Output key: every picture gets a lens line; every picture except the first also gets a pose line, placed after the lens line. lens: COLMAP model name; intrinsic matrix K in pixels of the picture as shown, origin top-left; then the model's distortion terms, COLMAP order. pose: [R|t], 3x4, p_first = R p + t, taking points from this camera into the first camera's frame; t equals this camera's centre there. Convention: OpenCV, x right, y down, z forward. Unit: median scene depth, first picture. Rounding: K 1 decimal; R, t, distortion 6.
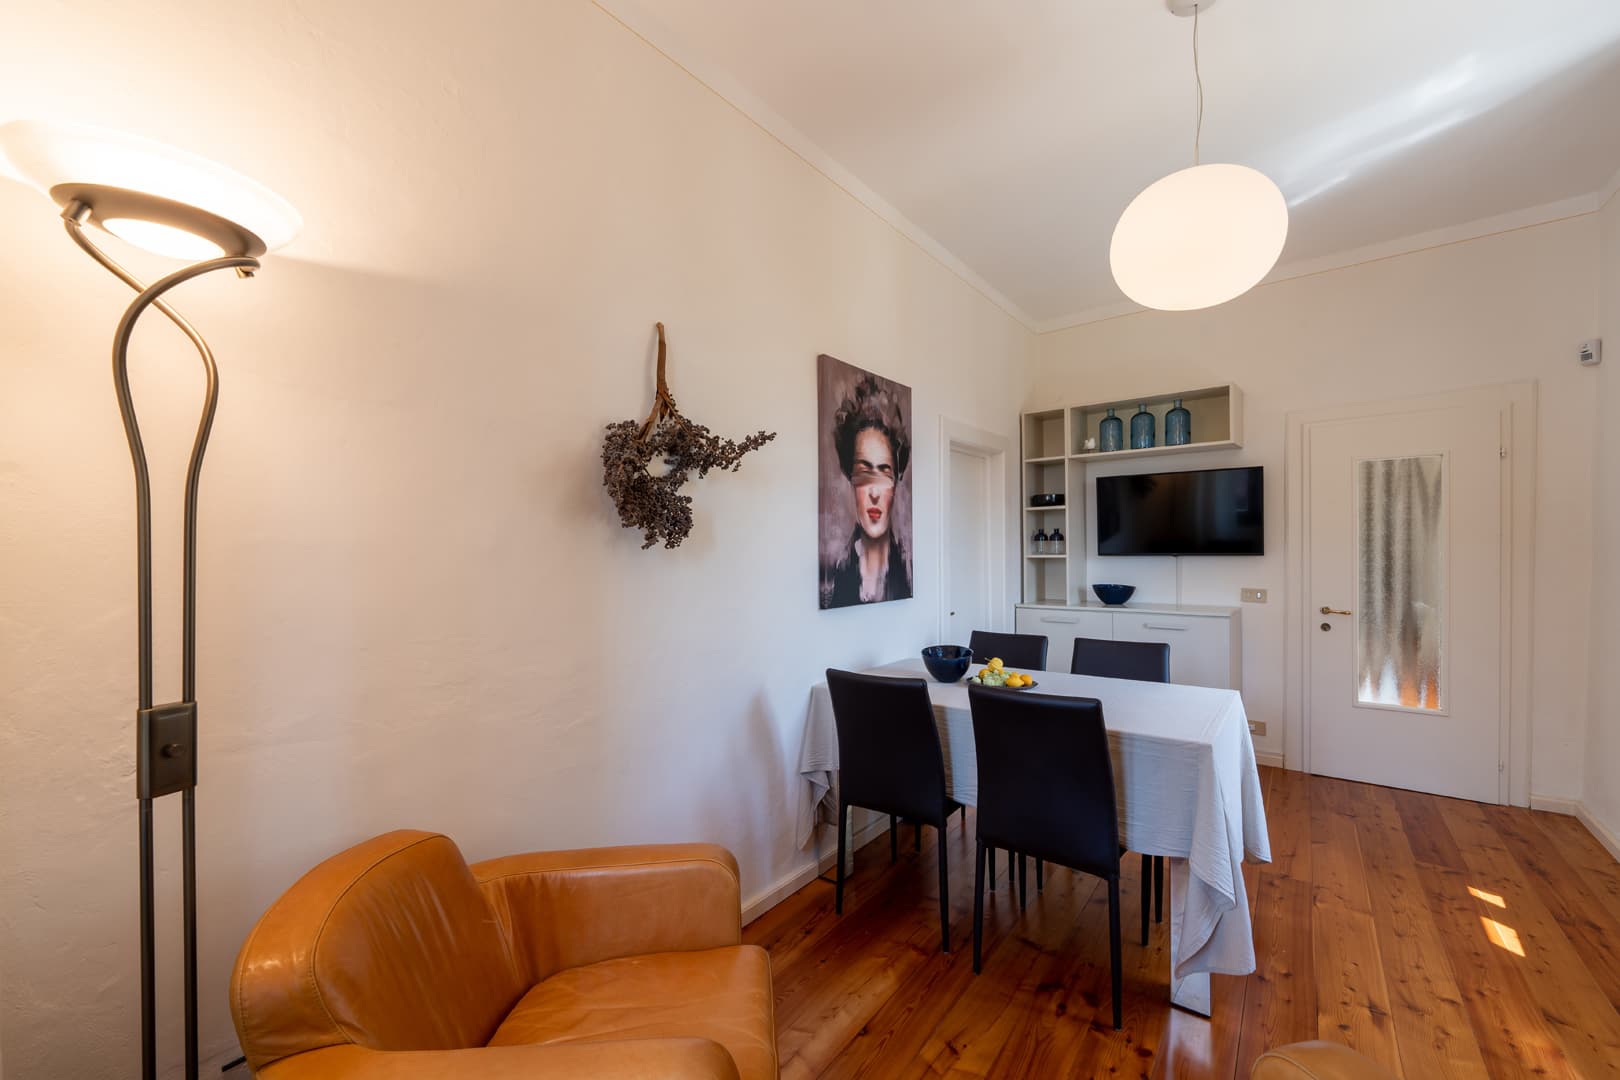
lens RADIAL K [[659.4, 0, 807.7], [0, 659.4, 545.8], [0, 0, 1]] dist [-0.002476, 0.000156]
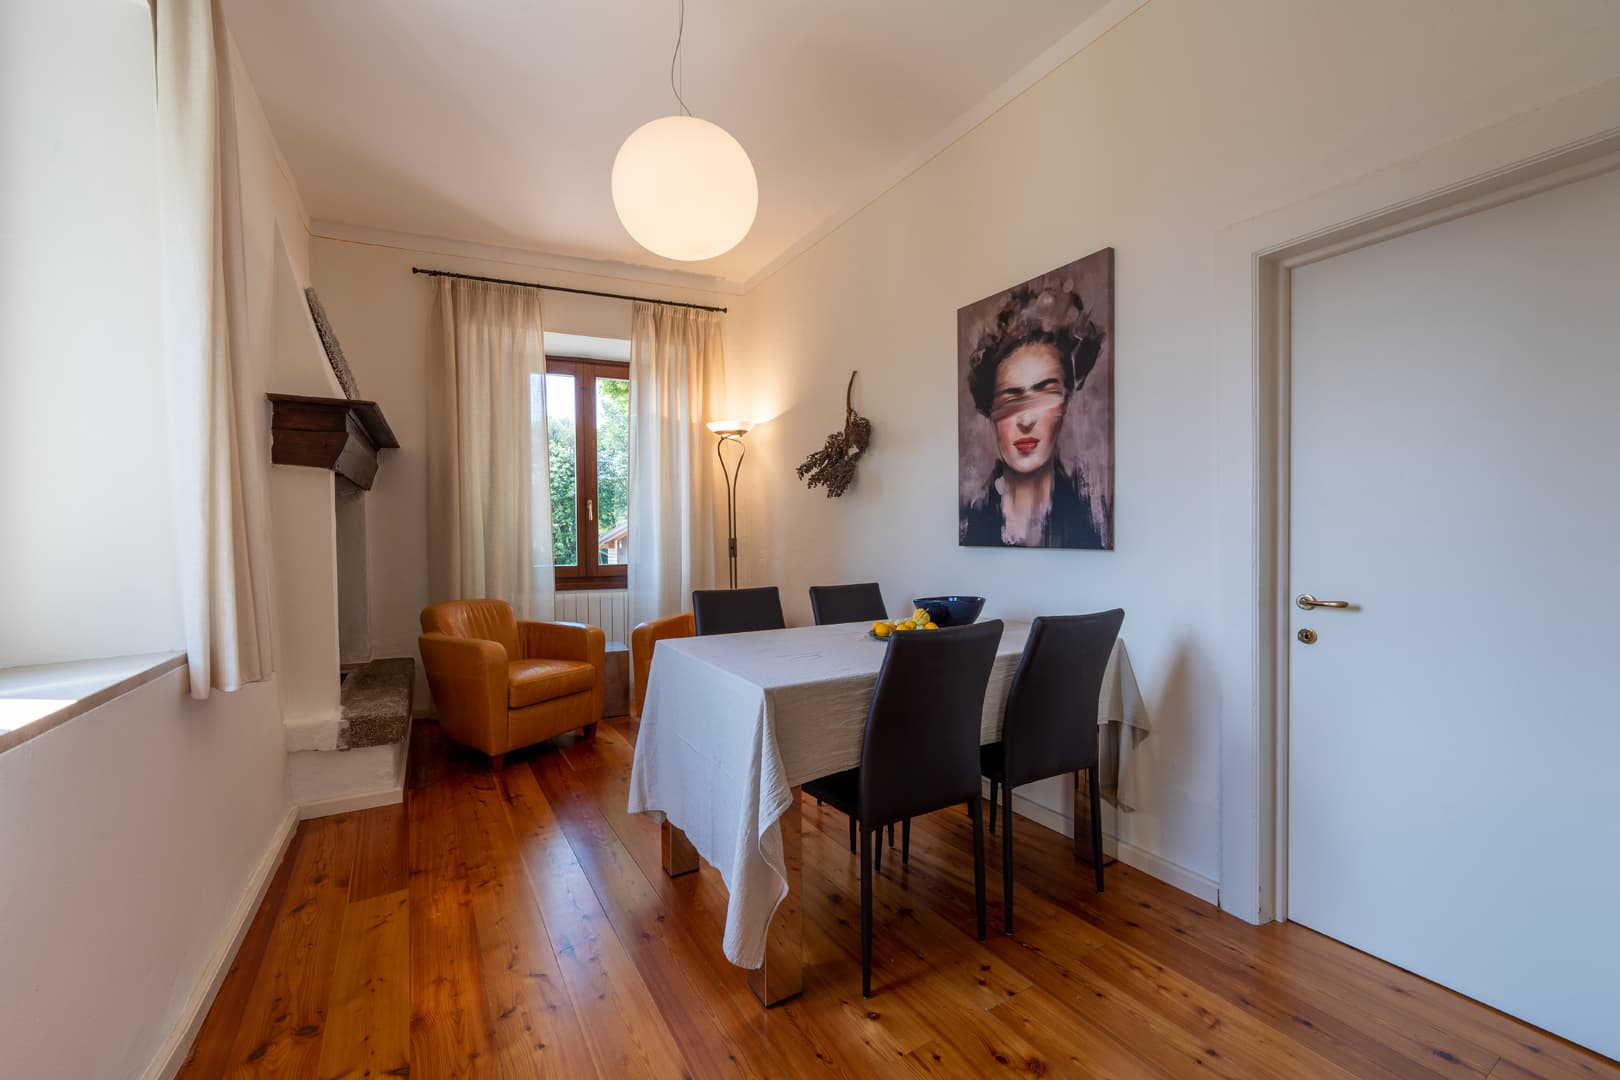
lens RADIAL K [[659.4, 0, 808.8], [0, 659.4, 537.3], [0, 0, 1]] dist [-0.002476, 0.000156]
pose [[-0.370782, 0.022717, -0.928442, 1.024933], [0.014724, 0.999719, 0.018580, 0.053468], [0.928603, -0.006782, -0.371012, 1.066625]]
